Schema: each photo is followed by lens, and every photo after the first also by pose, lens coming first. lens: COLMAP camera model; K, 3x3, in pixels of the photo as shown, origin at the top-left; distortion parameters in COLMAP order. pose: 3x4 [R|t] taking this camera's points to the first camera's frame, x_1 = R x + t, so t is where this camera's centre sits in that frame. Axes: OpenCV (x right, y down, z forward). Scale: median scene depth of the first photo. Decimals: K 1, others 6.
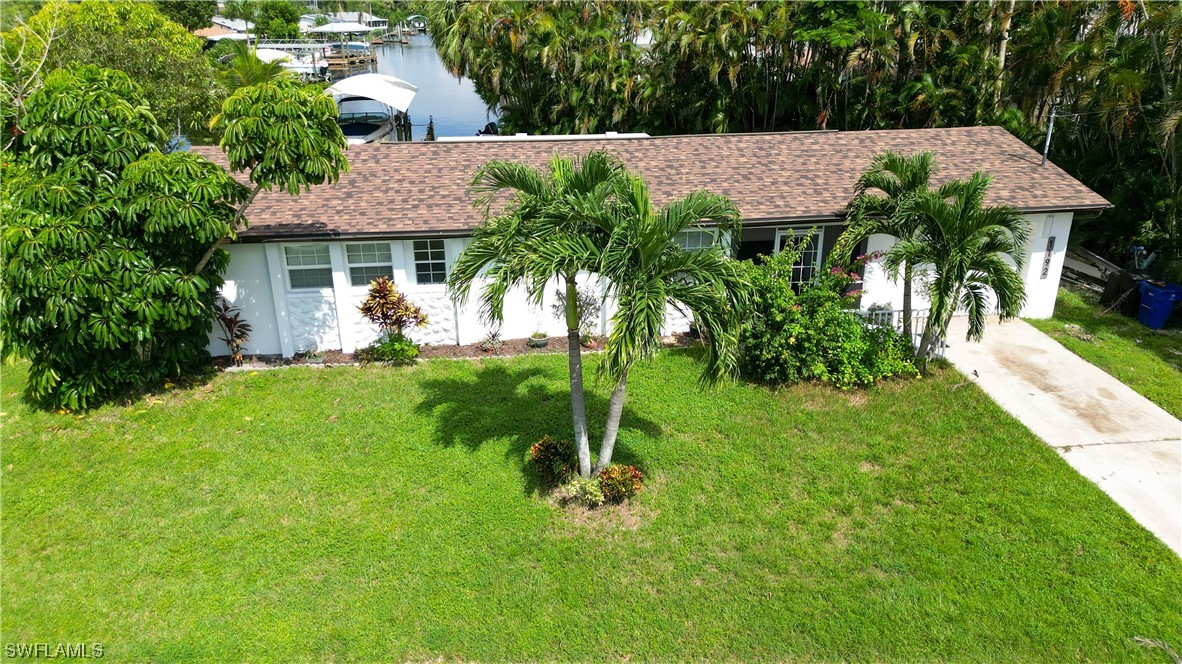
lens RADIAL K [[824.2, 0, 591.0], [0, 824.2, 332.0], [0, 0, 1]] dist [0.071546, -0.083516]
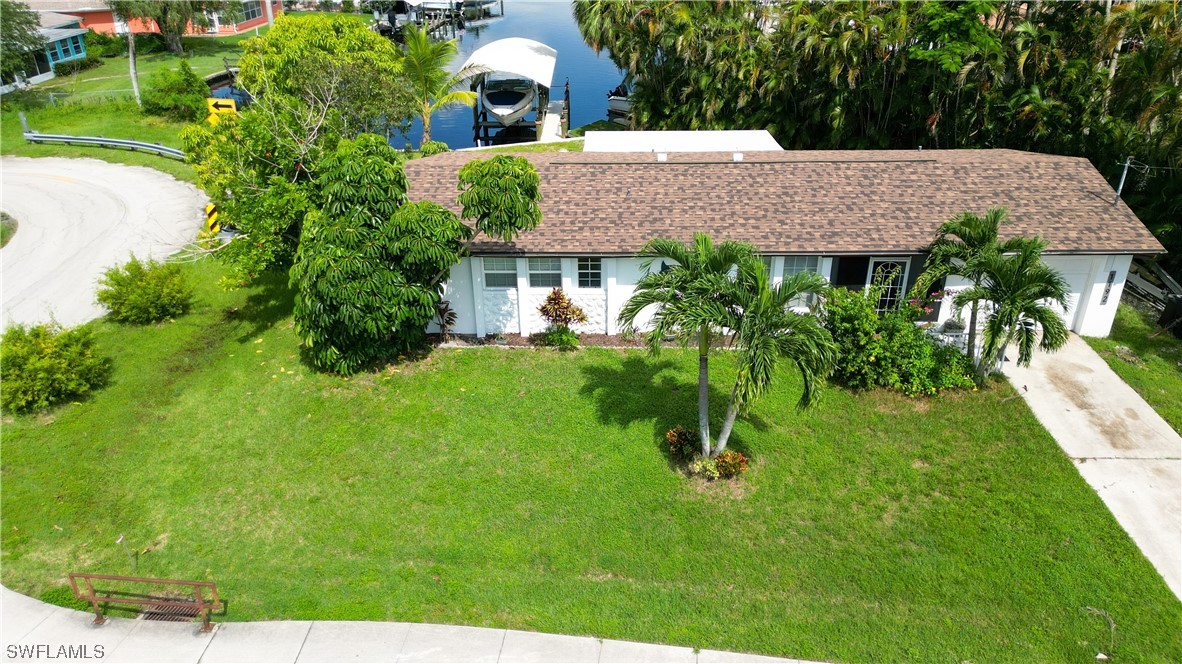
lens RADIAL K [[824.2, 0, 591.0], [0, 824.2, 332.0], [0, 0, 1]] dist [0.071546, -0.083516]
pose [[0.990959, 0.059331, -0.120333, -0.035070], [-0.046627, 0.993297, 0.105768, -0.139131], [0.125802, -0.099201, 0.987083, -0.308571]]
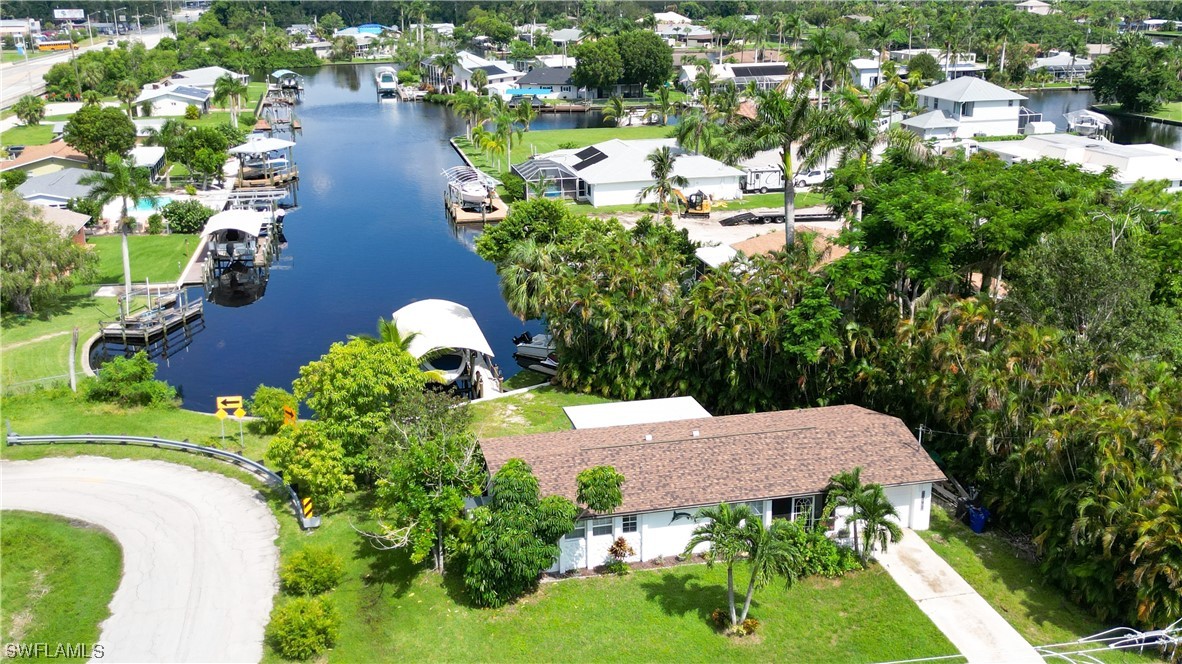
lens RADIAL K [[1138.2, 0, 591.0], [0, 1138.2, 332.0], [0, 0, 1]] dist [0.189629, -0.588844]
pose [[0.993277, -0.035465, 0.110192, -0.644159], [0.043793, 0.996289, -0.074100, -0.382972], [-0.107155, 0.078428, 0.991144, -2.028040]]
